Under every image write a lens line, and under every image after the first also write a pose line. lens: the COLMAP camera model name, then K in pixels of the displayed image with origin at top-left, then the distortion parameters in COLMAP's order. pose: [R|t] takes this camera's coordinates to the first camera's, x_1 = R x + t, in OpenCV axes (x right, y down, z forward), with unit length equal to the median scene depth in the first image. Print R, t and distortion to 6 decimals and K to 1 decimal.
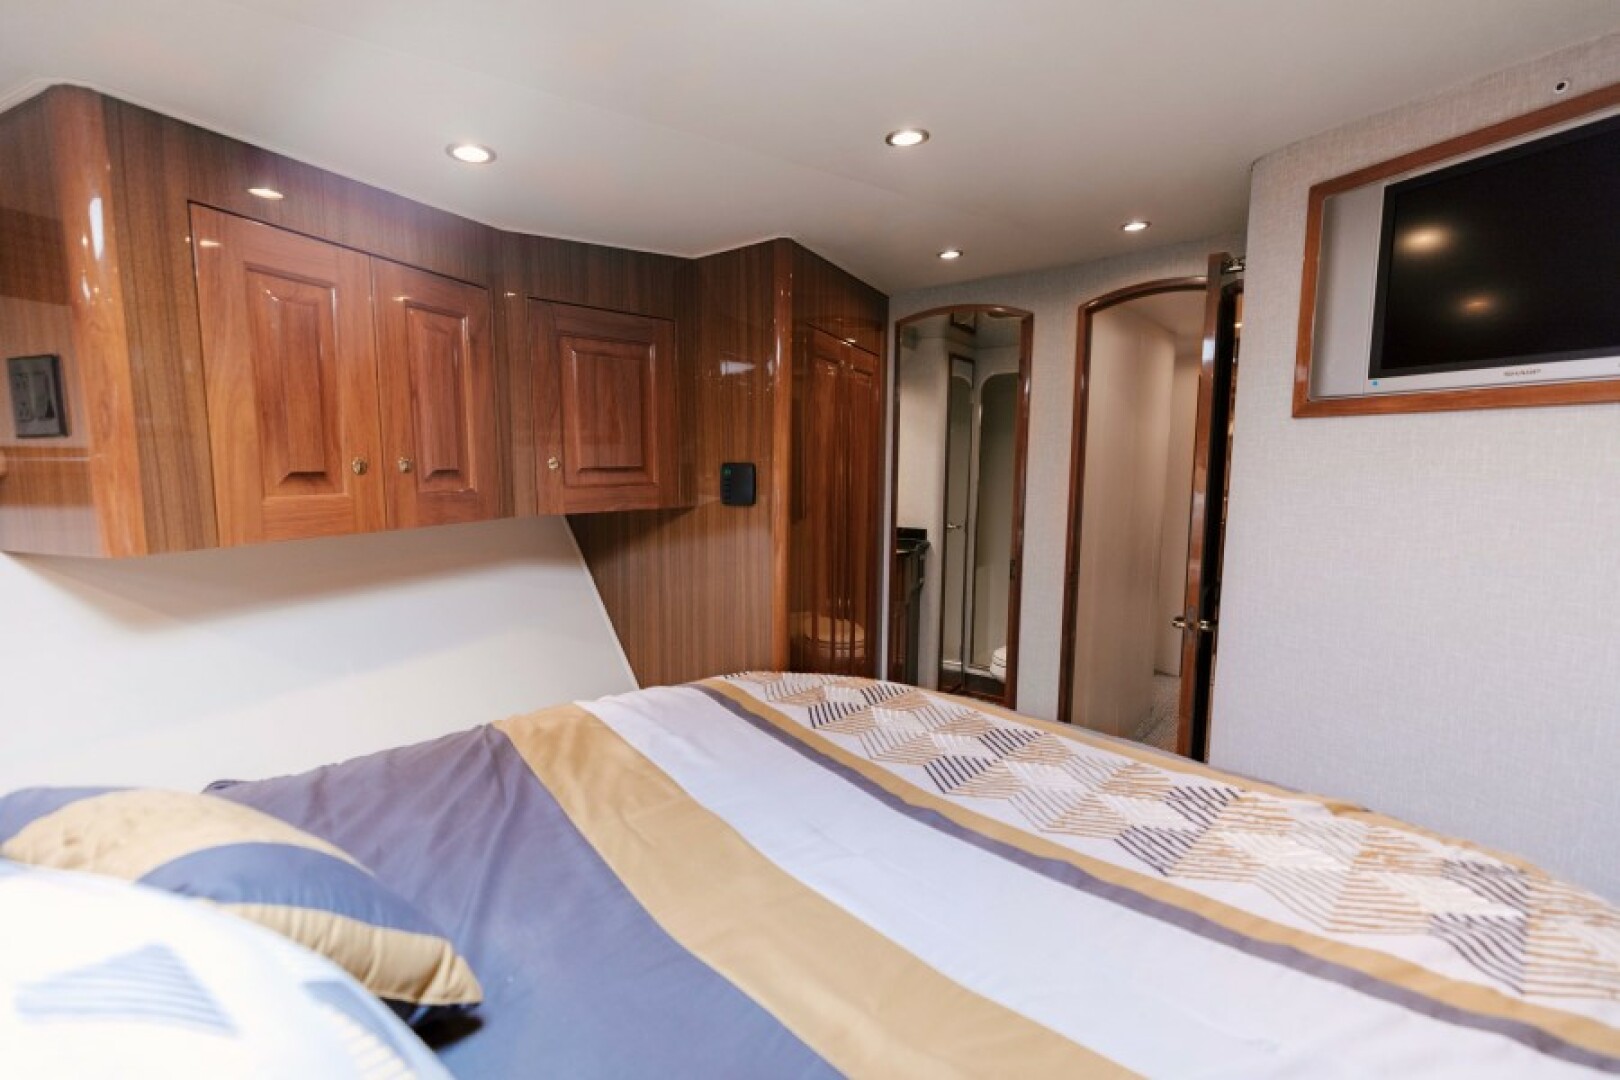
lens RADIAL K [[724.8, 0, 810.2], [0, 724.8, 542.1], [0, 0, 1]] dist [0.004499, -0.000169]
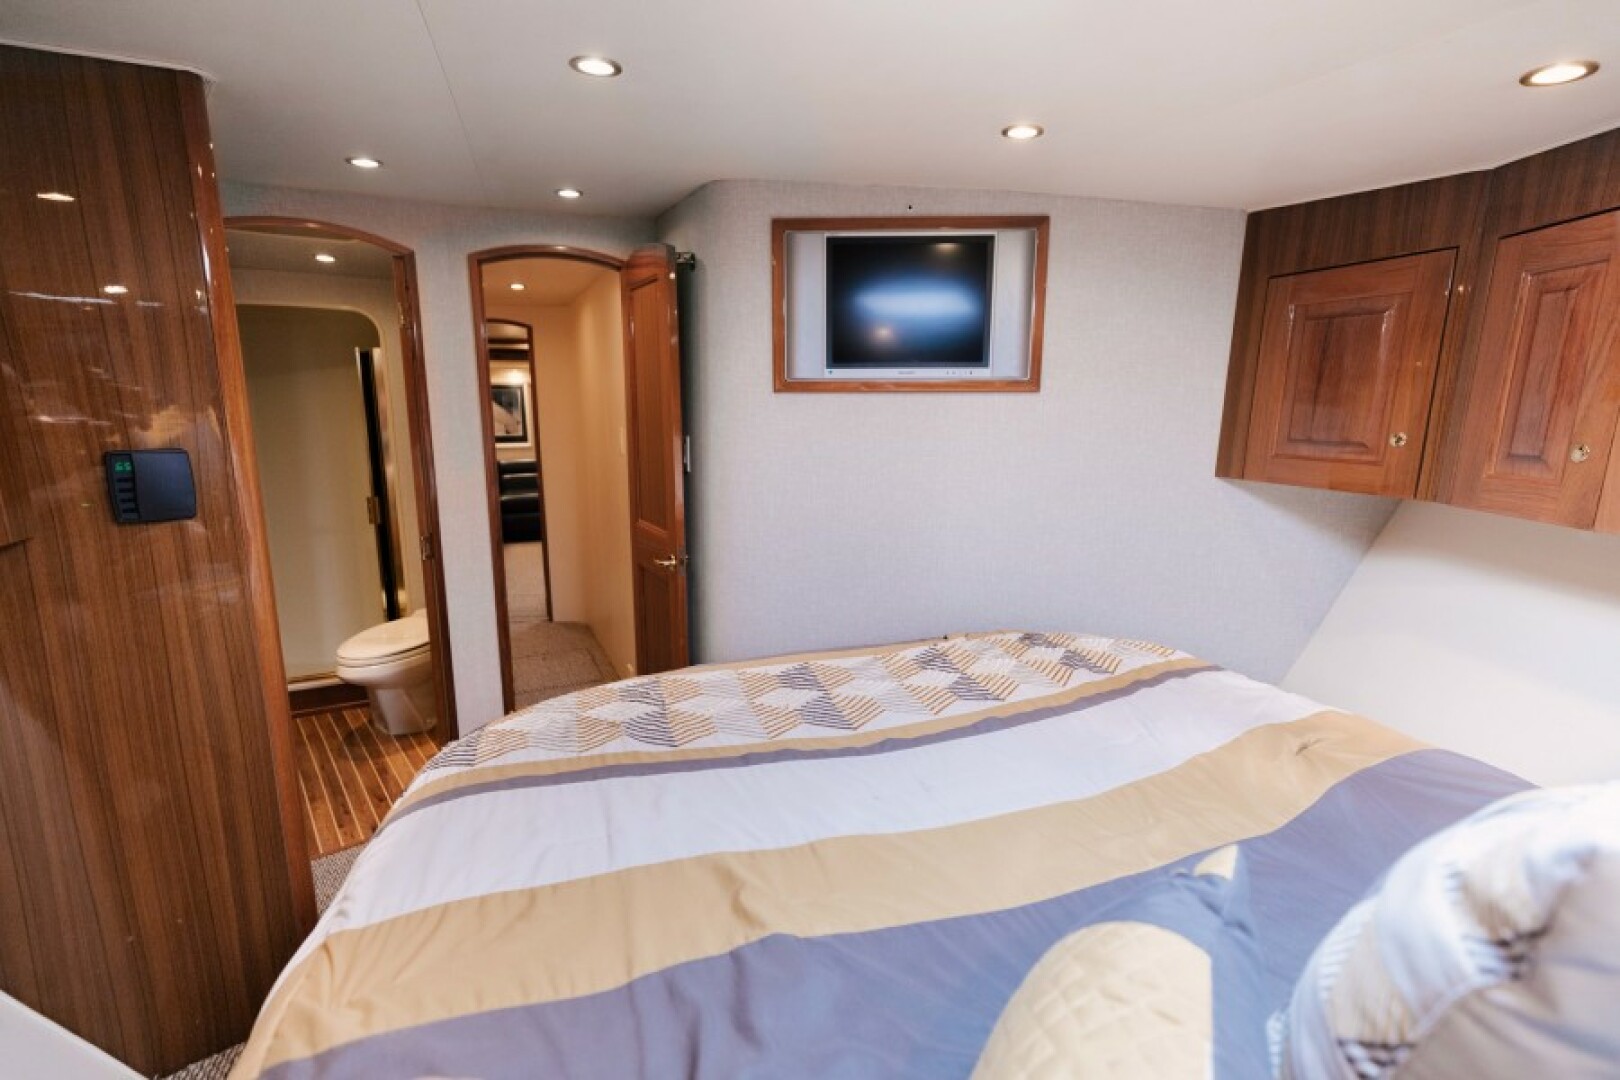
lens RADIAL K [[724.8, 0, 804.3], [0, 724.8, 541.5], [0, 0, 1]] dist [0.004499, -0.000169]
pose [[0.408573, -0.171973, 0.896378, -0.620695], [0.107268, 0.984330, 0.139954, -0.088478], [-0.906400, 0.038971, 0.420618, 0.428481]]
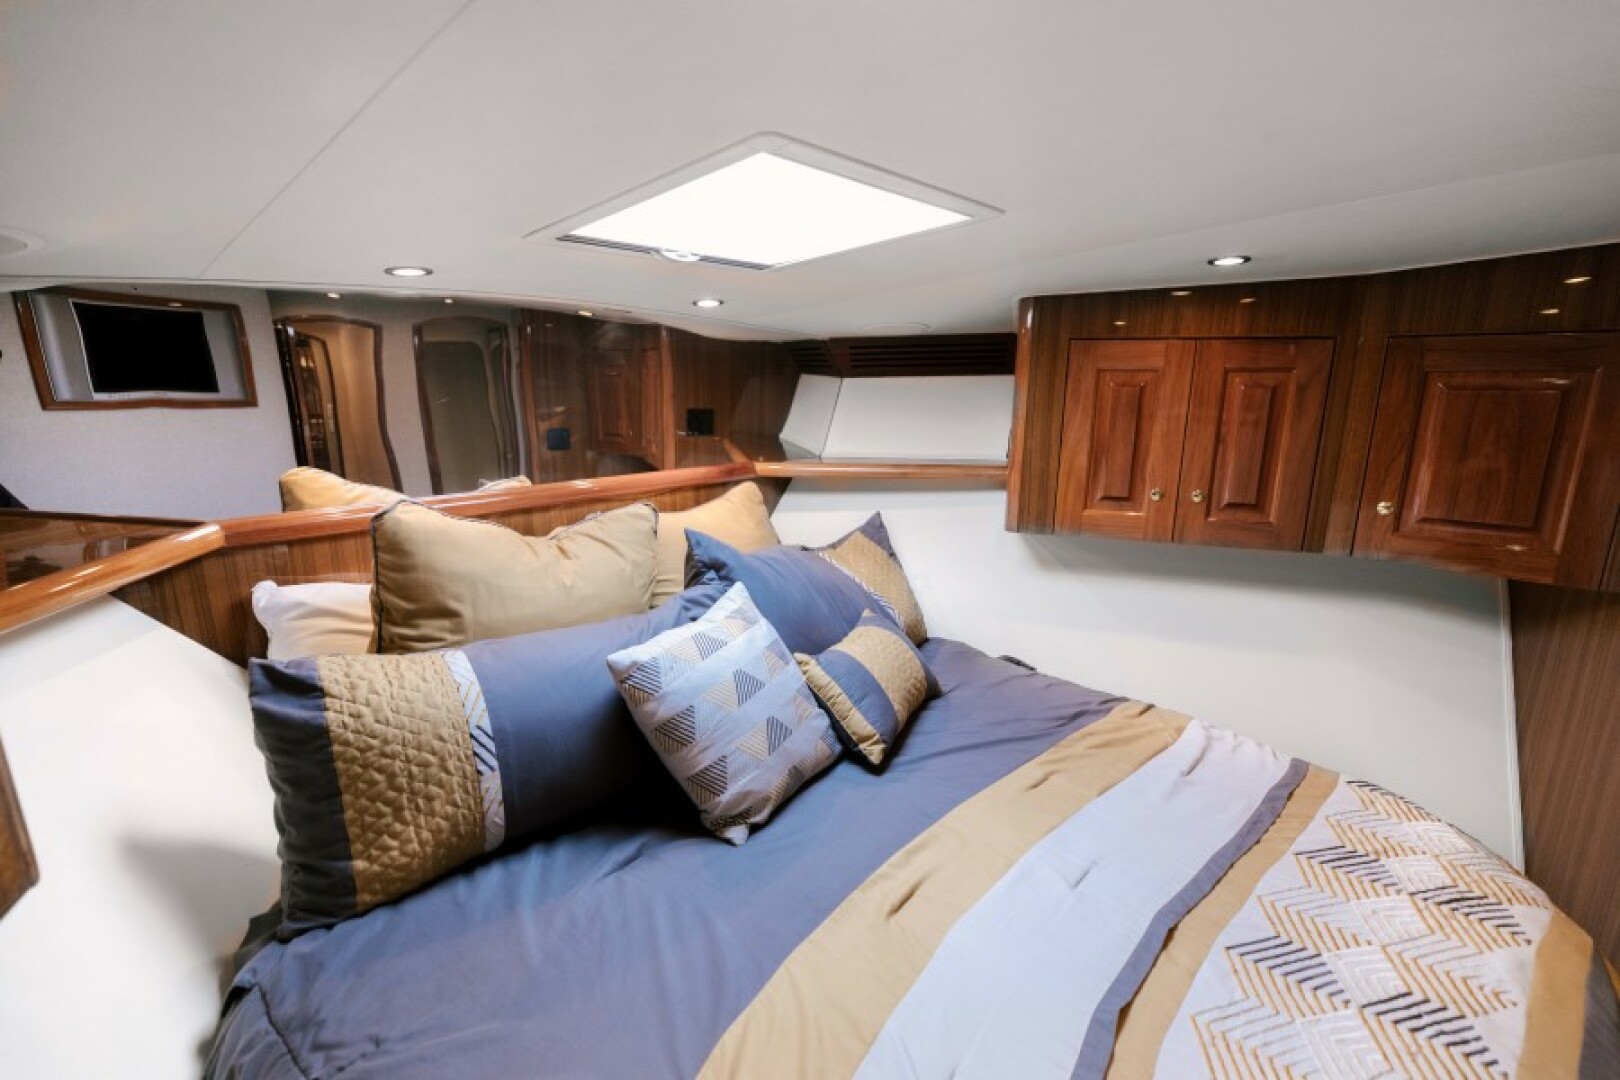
lens RADIAL K [[724.8, 0, 809.9], [0, 724.8, 543.9], [0, 0, 1]] dist [0.004499, -0.000169]
pose [[0.051285, 0.220770, -0.973977, 0.720214], [-0.126082, 0.968888, 0.212978, -0.225497], [0.990693, 0.111879, 0.077524, 0.241866]]
